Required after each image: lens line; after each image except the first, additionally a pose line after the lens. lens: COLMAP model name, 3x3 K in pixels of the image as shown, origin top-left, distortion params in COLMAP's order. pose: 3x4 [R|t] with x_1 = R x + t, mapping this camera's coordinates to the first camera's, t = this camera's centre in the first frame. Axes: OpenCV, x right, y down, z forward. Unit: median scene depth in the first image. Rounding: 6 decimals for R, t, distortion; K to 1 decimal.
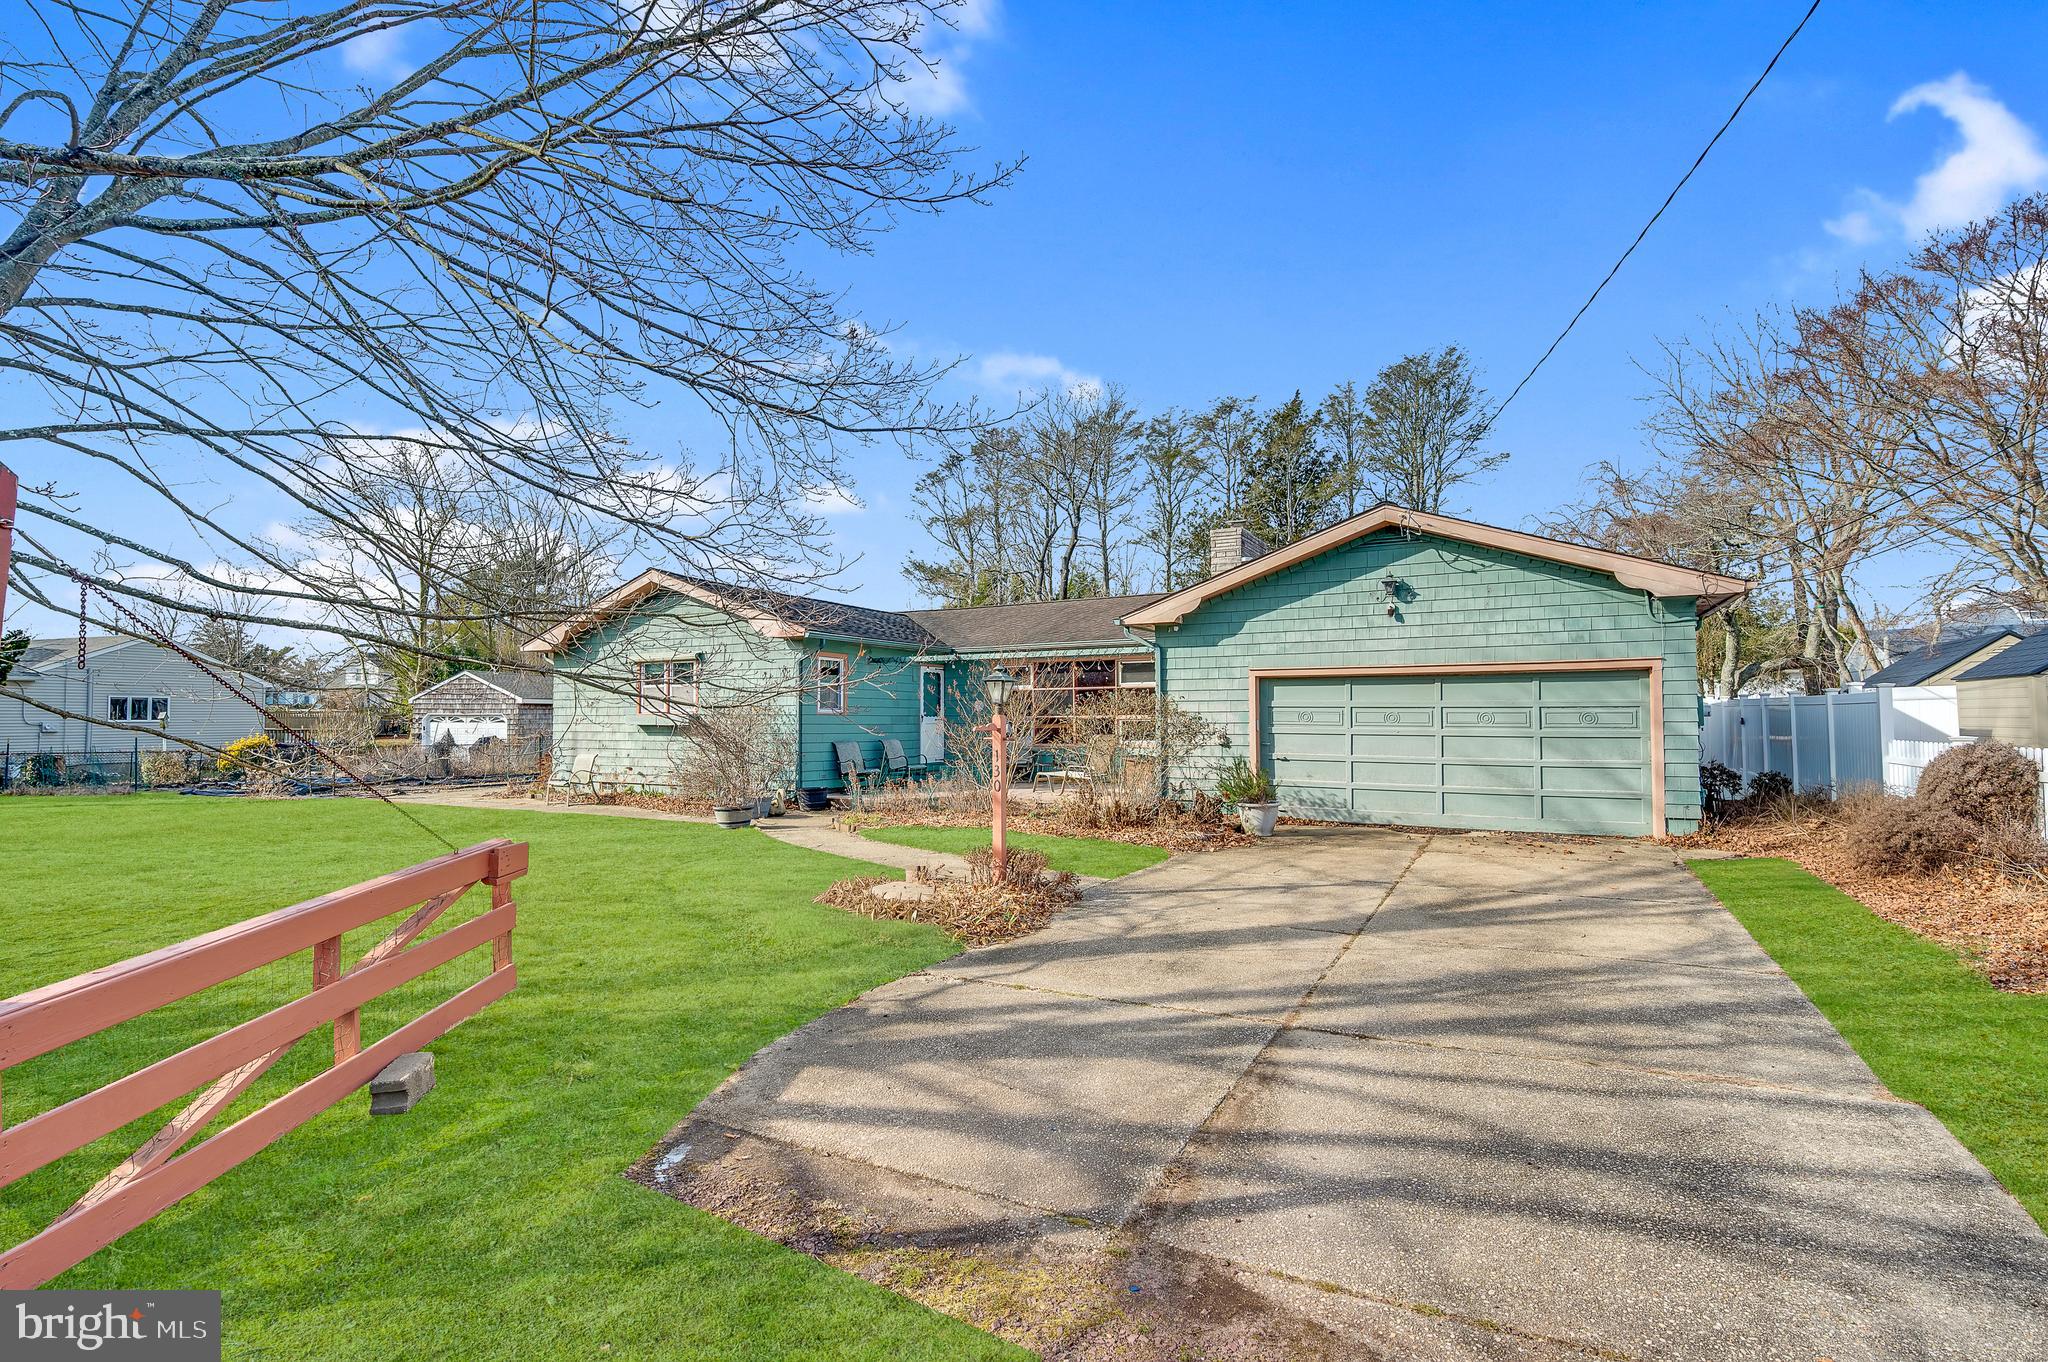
lens RADIAL K [[1404.4, 0, 1026.2], [0, 1404.4, 683.1], [0, 0, 1]] dist [0.025114, 0.000988]
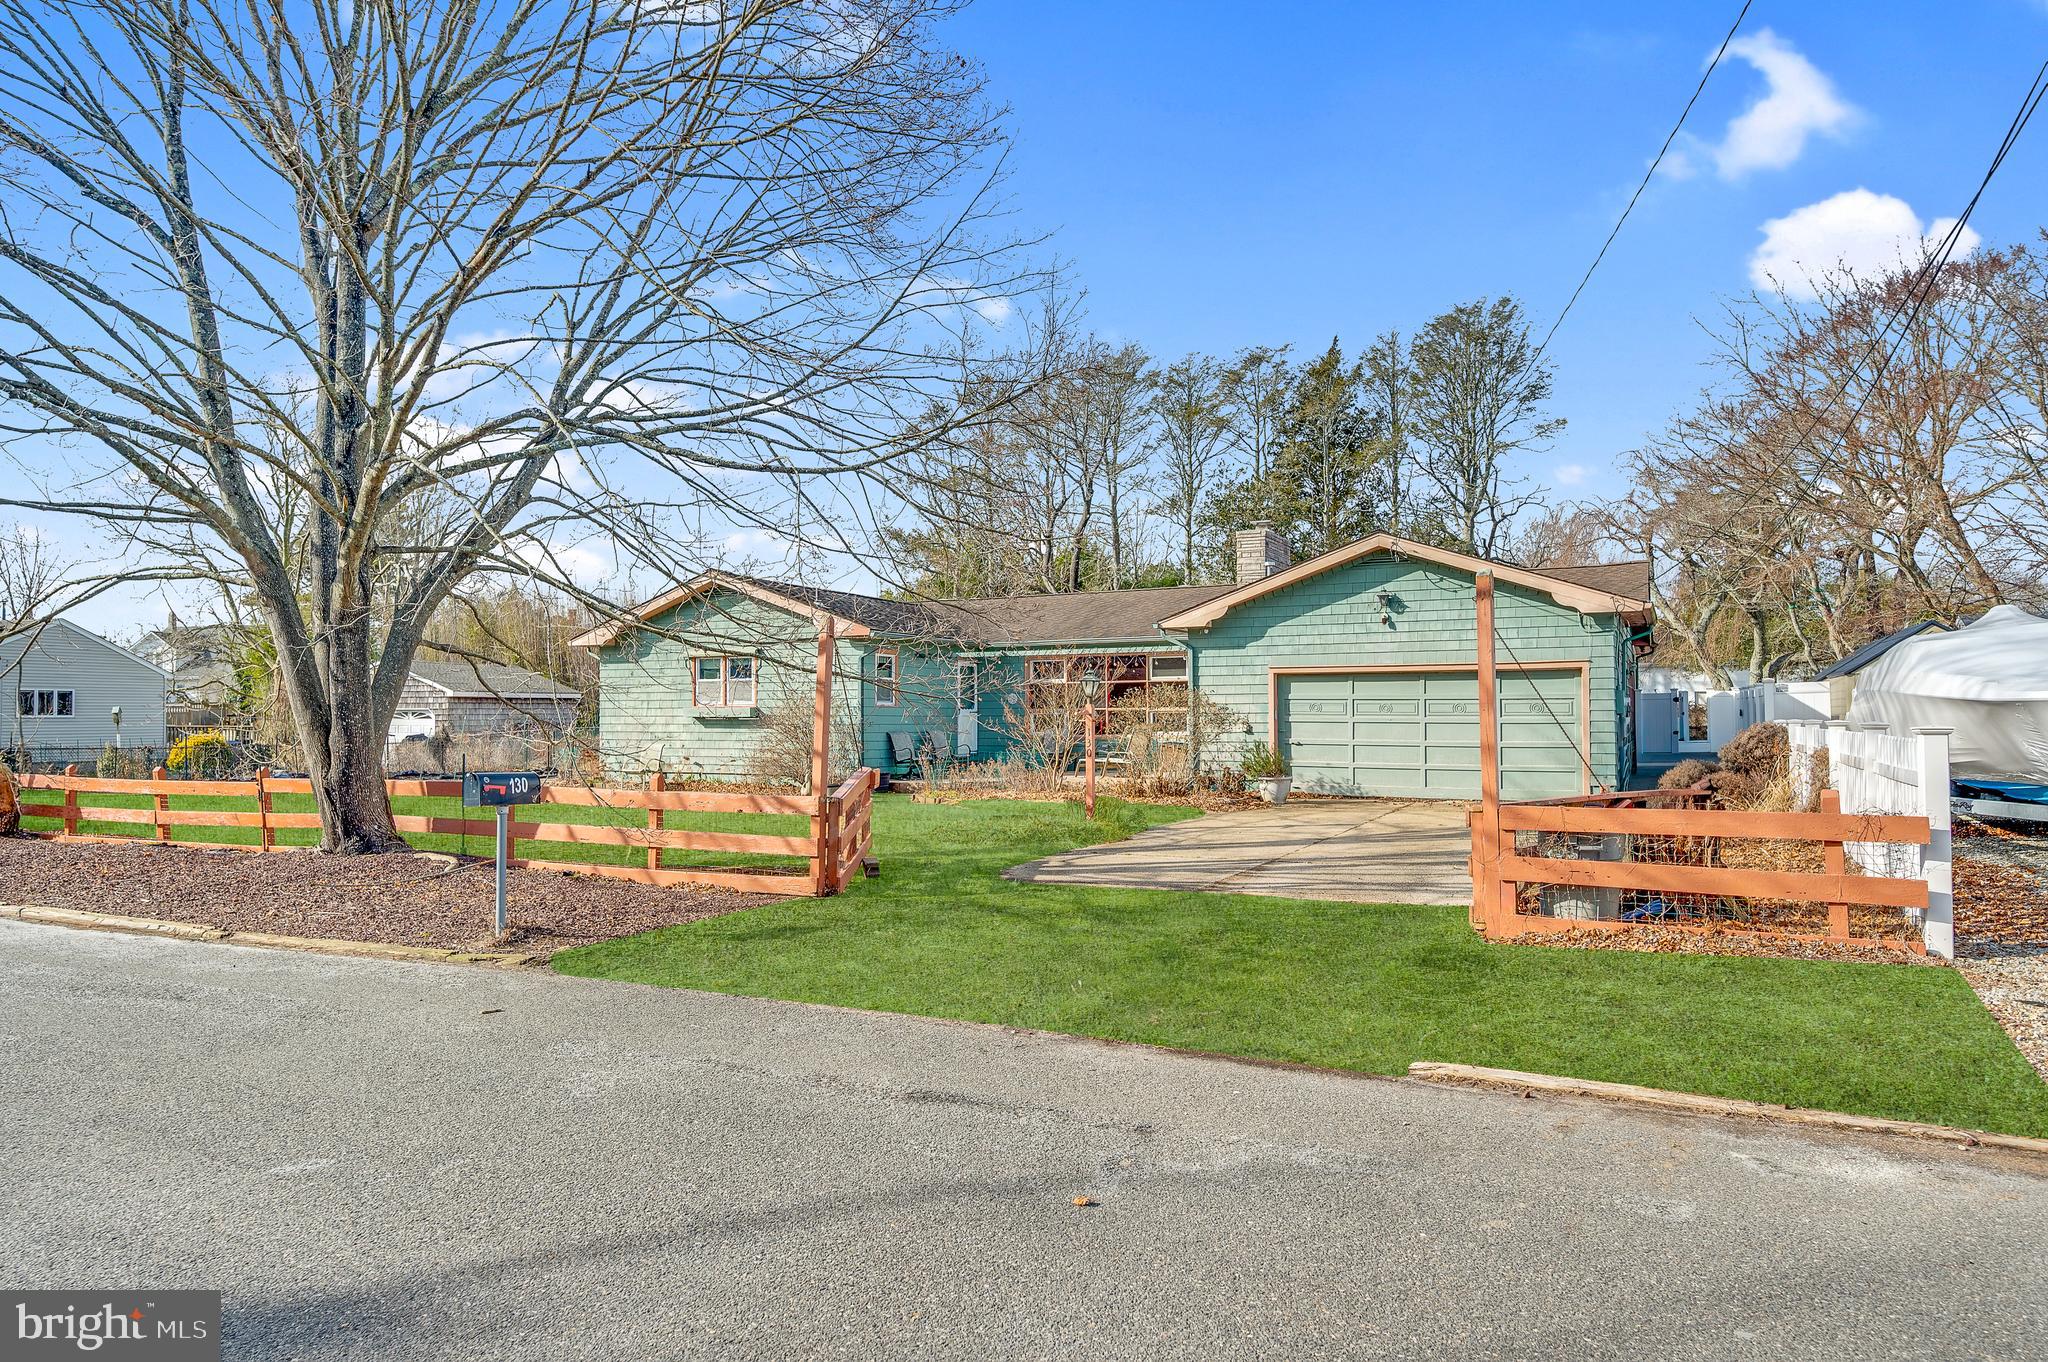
lens RADIAL K [[2210.6, 0, 1022.9], [0, 2210.6, 678.4], [0, 0, 1]] dist [0.024997, 0.000000]
pose [[0.999437, -0.000071, 0.033543, -0.094877], [-0.000137, 0.999981, 0.006219, -0.010432], [-0.033543, -0.006220, 0.999418, -0.733590]]
